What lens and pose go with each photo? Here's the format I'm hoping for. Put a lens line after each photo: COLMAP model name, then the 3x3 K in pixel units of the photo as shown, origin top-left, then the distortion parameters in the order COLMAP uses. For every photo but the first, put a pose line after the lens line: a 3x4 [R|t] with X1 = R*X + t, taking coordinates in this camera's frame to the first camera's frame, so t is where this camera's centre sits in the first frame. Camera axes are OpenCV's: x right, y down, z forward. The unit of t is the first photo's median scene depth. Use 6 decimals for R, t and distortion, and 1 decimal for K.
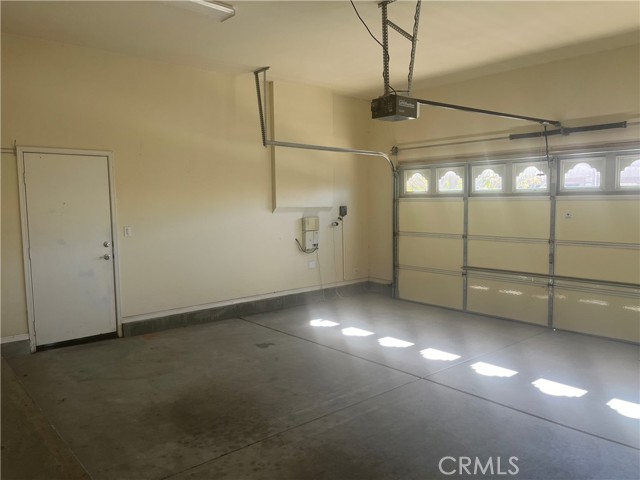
lens RADIAL K [[488.5, 0, 321.3], [0, 488.5, 240.9], [0, 0, 1]] dist [0.057379, -0.066683]
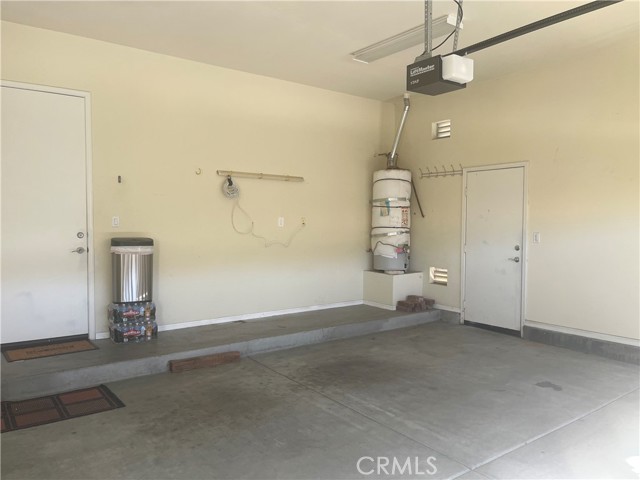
lens RADIAL K [[488.5, 0, 322.3], [0, 488.5, 238.9], [0, 0, 1]] dist [0.057379, -0.066683]
pose [[-0.081012, 0.042424, -0.995810, 0.954121], [-0.089945, 0.994706, 0.049695, -0.039285], [0.992646, 0.093594, -0.076767, 0.927517]]
